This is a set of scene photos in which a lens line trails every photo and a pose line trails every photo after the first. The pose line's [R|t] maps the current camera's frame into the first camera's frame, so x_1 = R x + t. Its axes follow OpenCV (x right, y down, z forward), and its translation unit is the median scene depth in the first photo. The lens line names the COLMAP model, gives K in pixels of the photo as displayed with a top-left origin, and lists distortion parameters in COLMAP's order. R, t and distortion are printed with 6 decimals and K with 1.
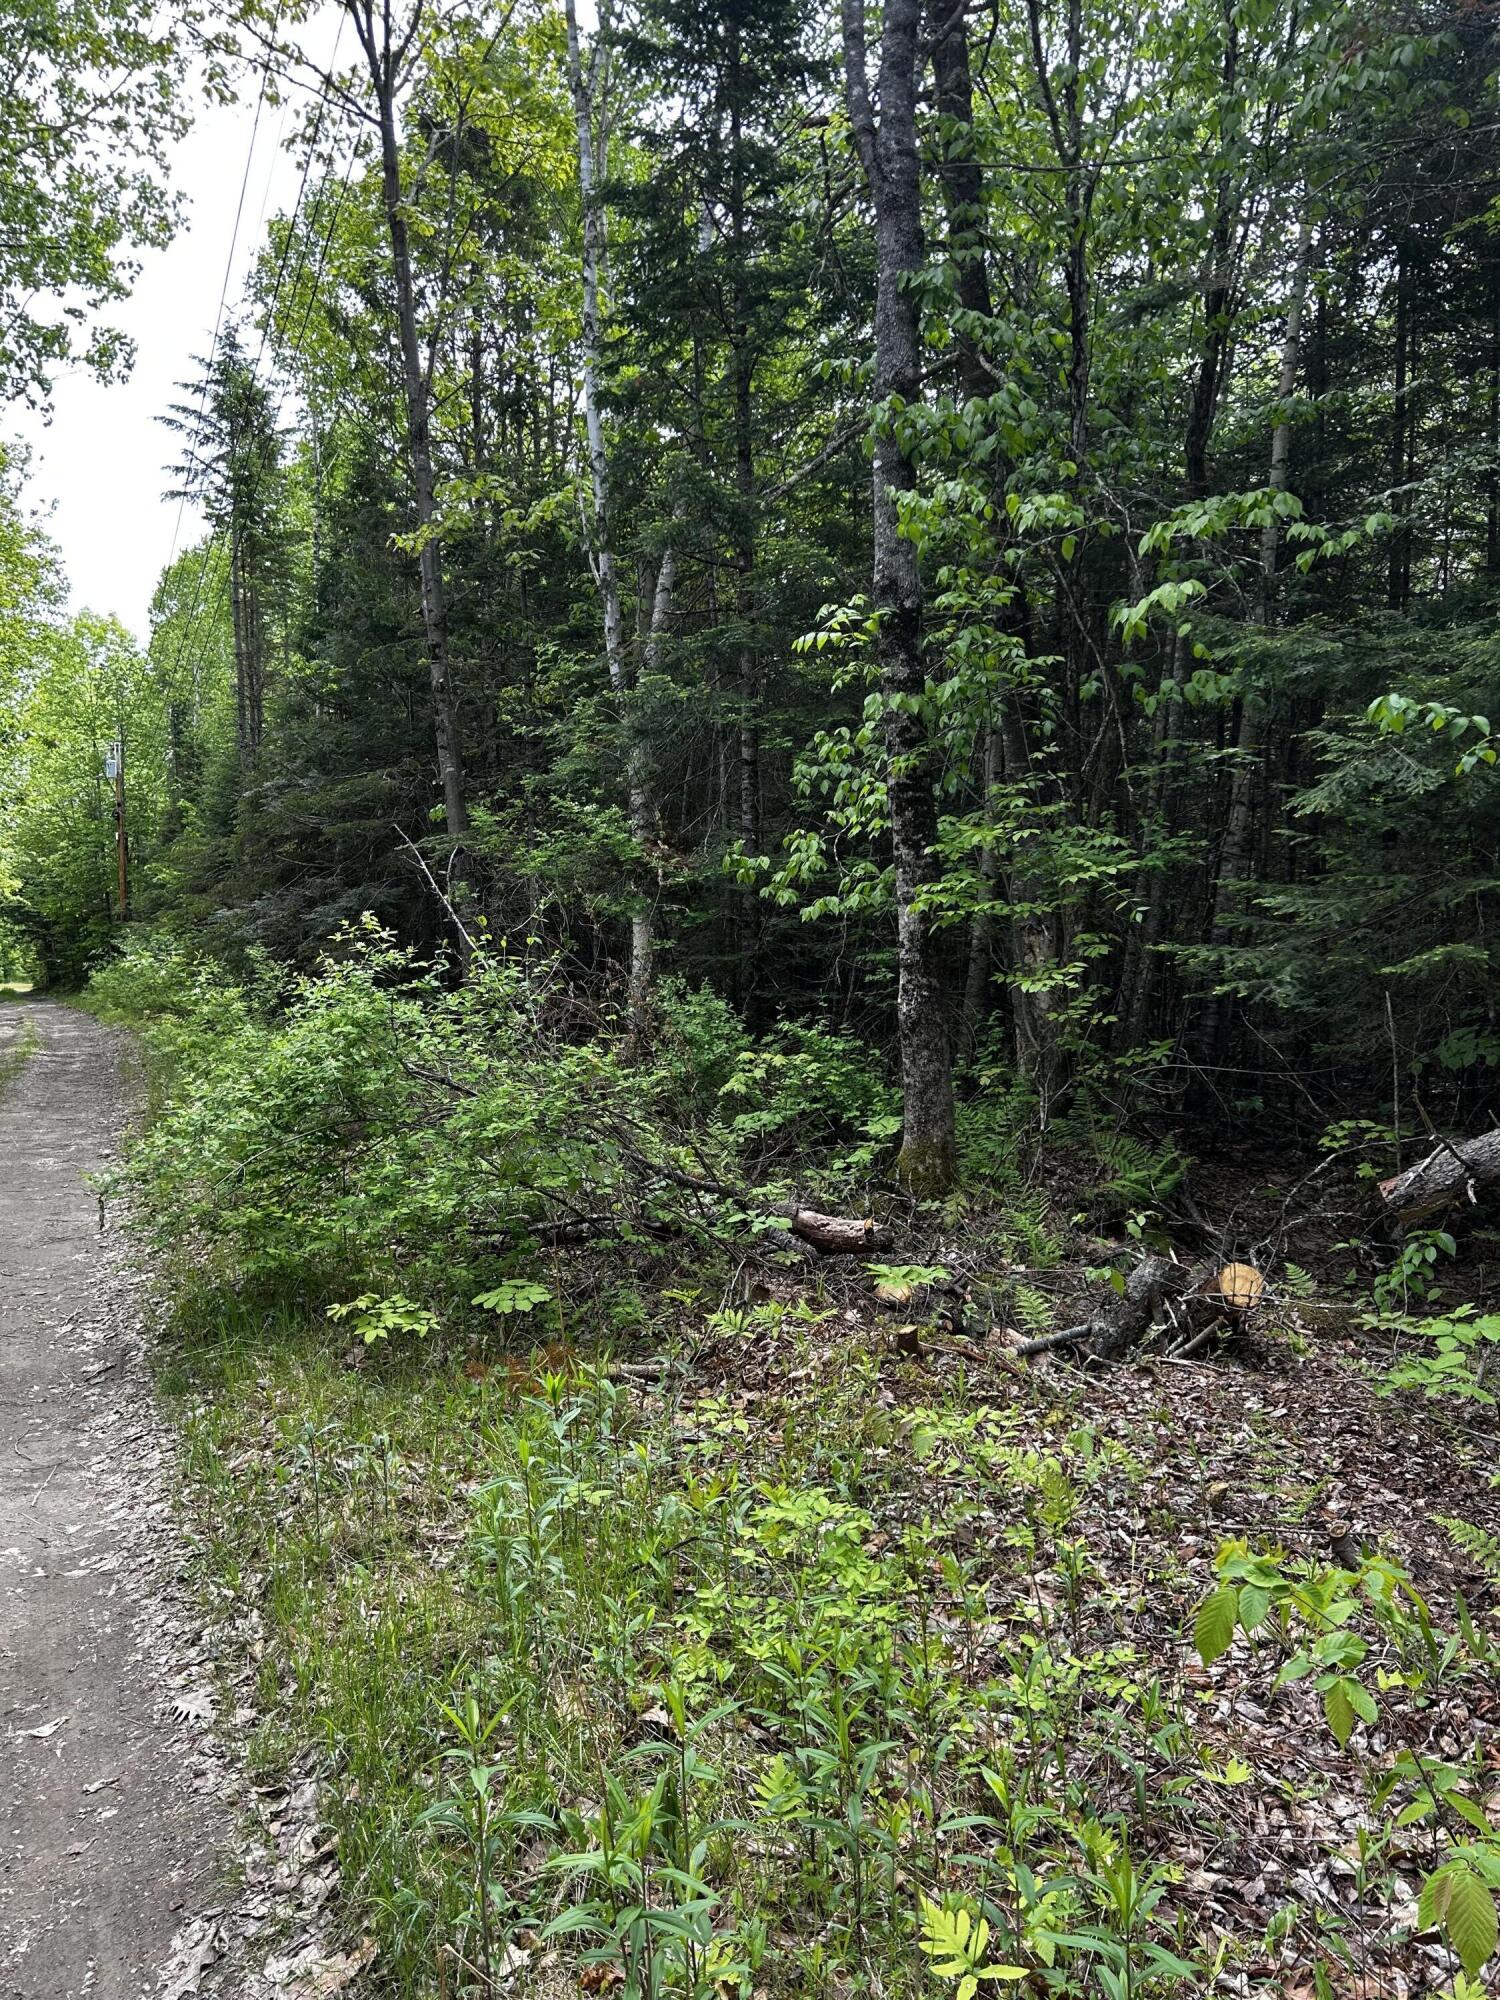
lens RADIAL K [[1407.1, 0, 750.0], [0, 1407.1, 1000.0], [0, 0, 1]] dist [0.024220, -0.037504]
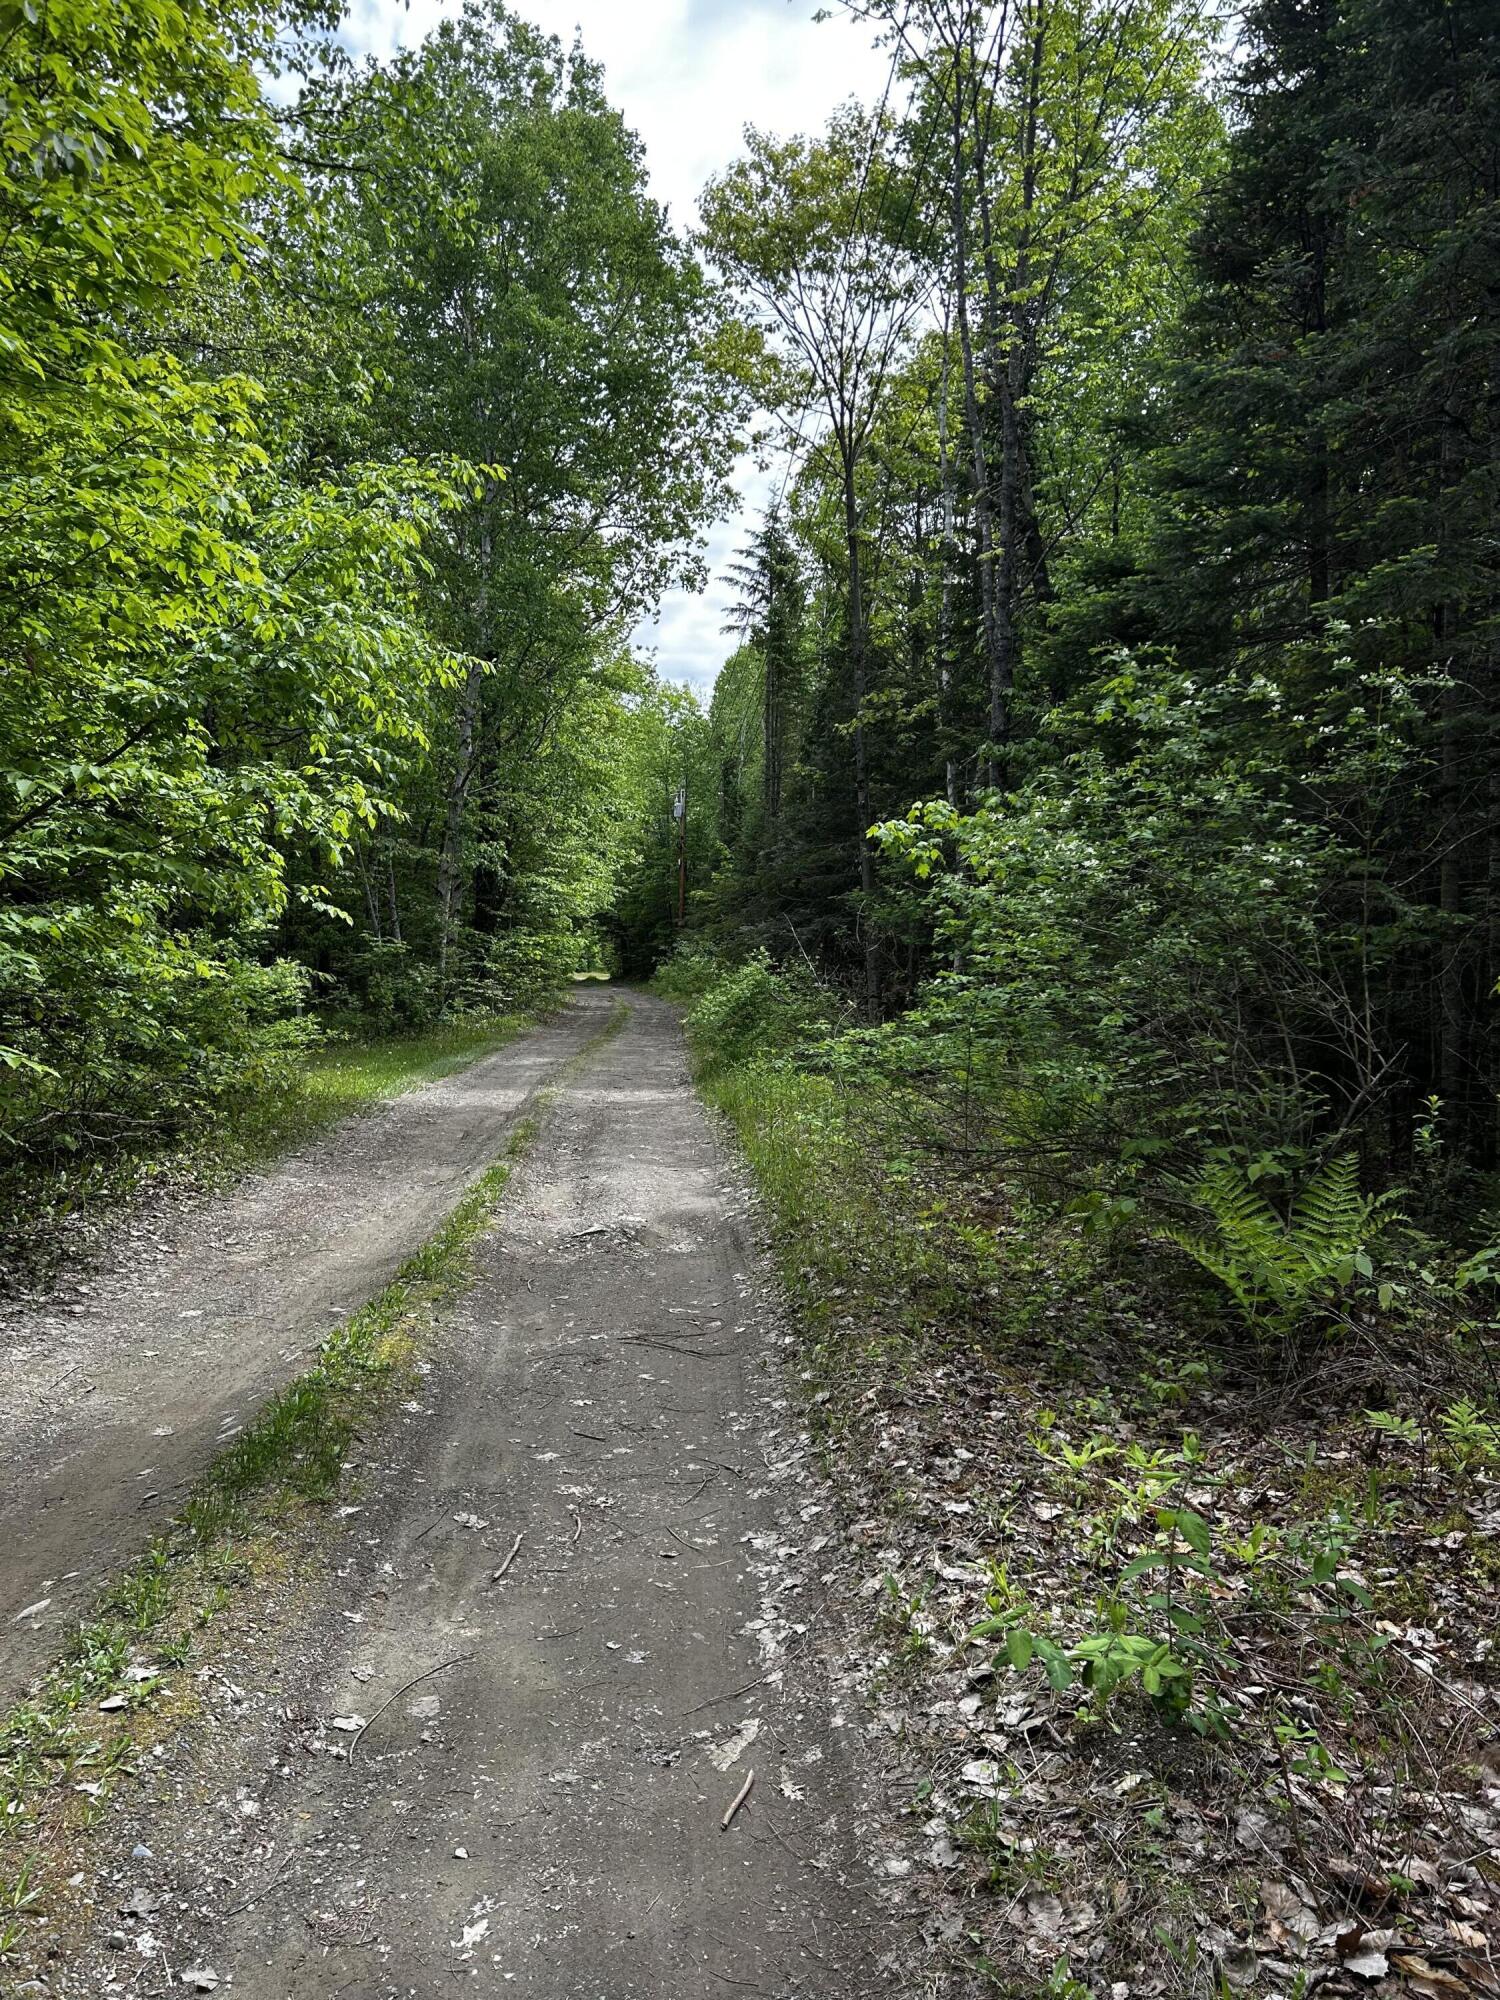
lens RADIAL K [[1407.1, 0, 750.0], [0, 1407.1, 1000.0], [0, 0, 1]] dist [0.024220, -0.037504]
pose [[0.933612, 0.045180, -0.355425, 0.129110], [-0.047507, 0.998869, 0.002183, 0.008215], [0.355122, 0.014847, 0.934702, -0.304901]]
